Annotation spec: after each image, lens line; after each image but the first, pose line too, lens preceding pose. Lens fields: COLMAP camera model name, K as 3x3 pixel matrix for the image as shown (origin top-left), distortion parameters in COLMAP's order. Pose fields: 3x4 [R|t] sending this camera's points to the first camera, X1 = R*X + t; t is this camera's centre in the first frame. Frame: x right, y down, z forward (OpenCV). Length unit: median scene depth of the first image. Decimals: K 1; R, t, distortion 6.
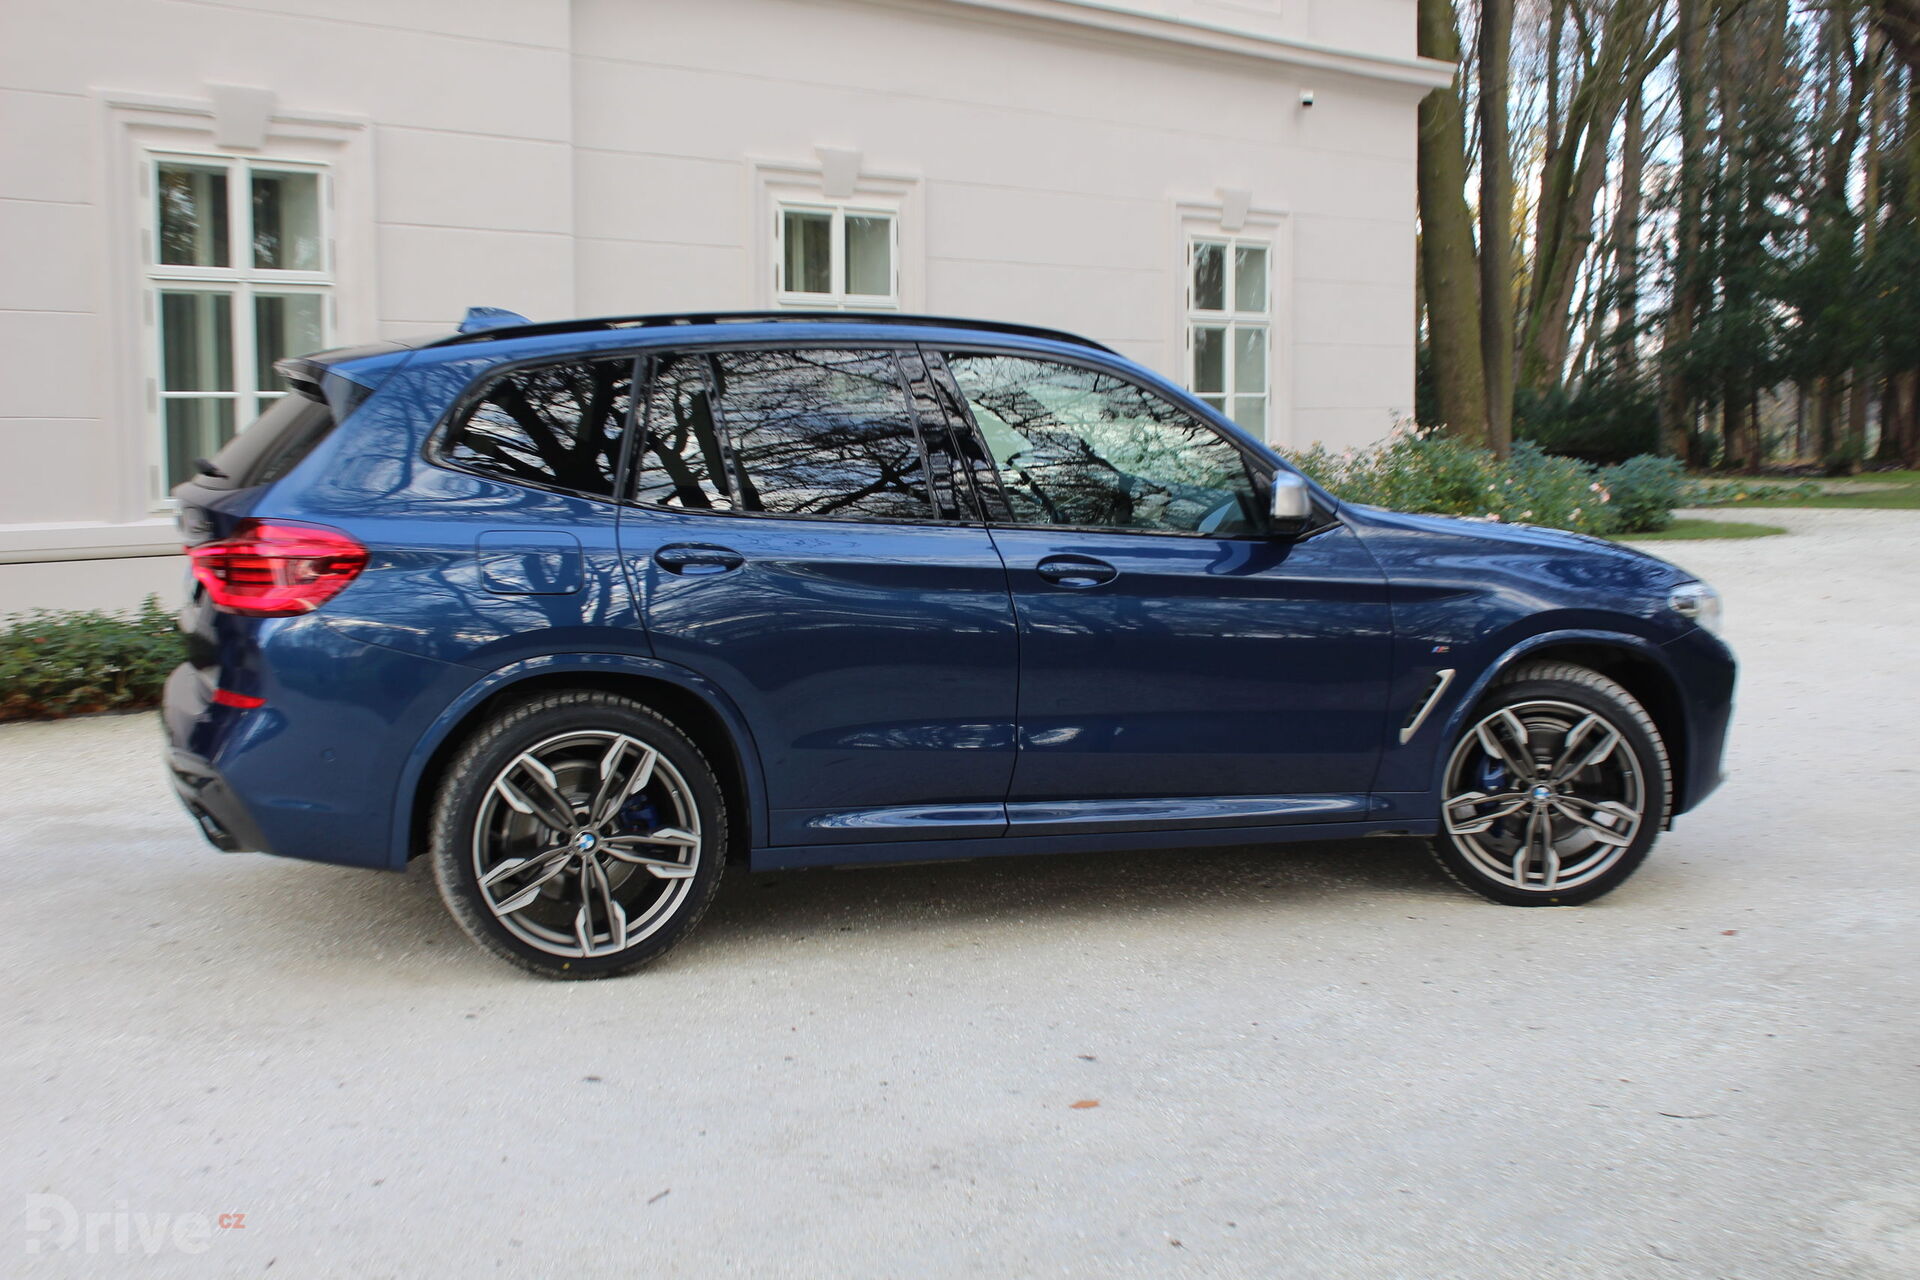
lens RADIAL K [[2415.0, 0, 959.8], [0, 2415.0, 644.2], [0, 0, 1]] dist [-0.044612, 0.029154]
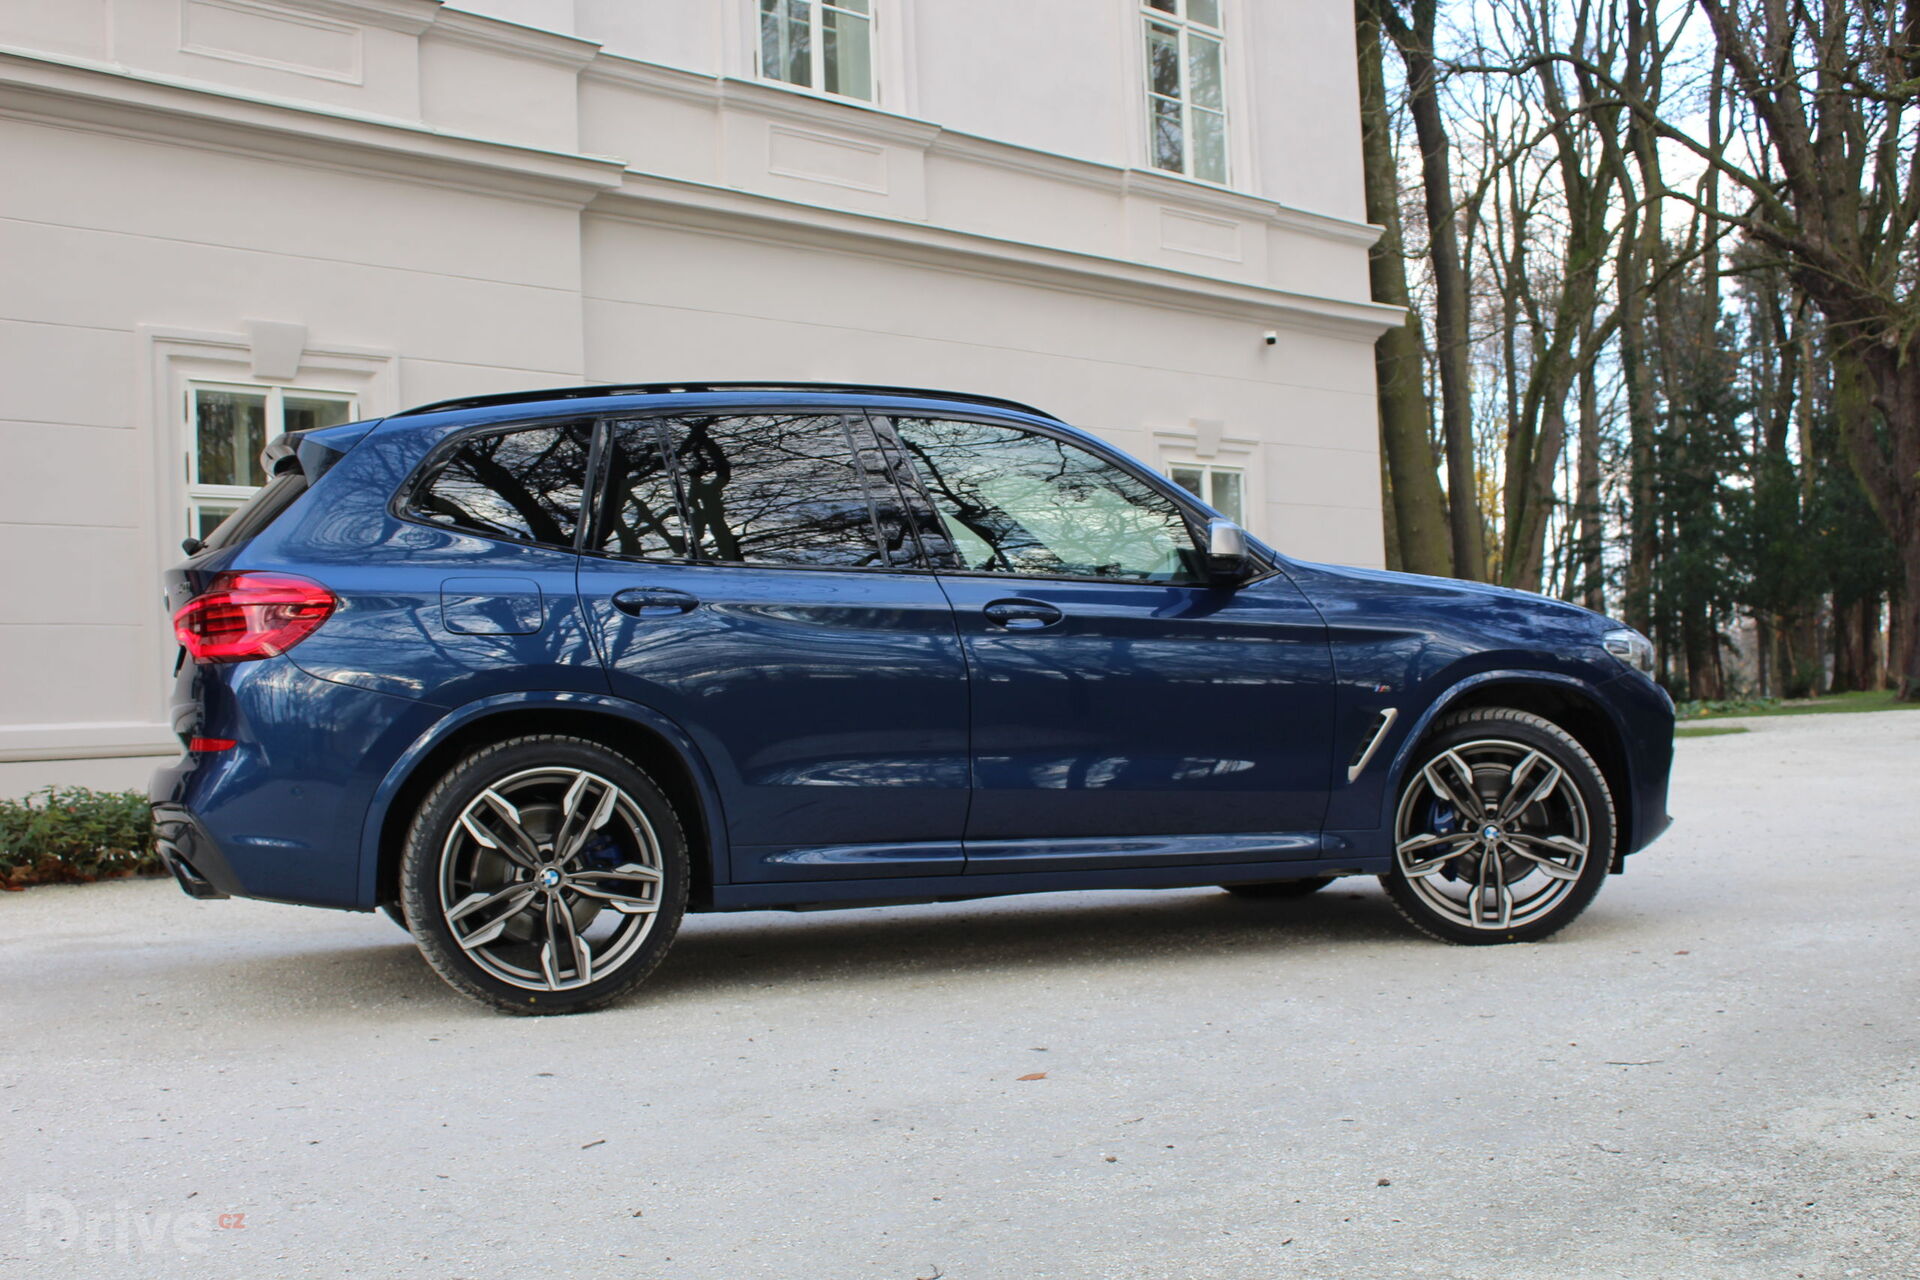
lens RADIAL K [[2247.8, 0, 960.9], [0, 2247.8, 634.7], [0, 0, 1]] dist [-0.062610, 0.033456]
pose [[0.999239, -0.037575, -0.010476, 0.029506], [0.035852, 0.990474, -0.132948, 0.099961], [0.015372, 0.132471, 0.991068, 0.039769]]
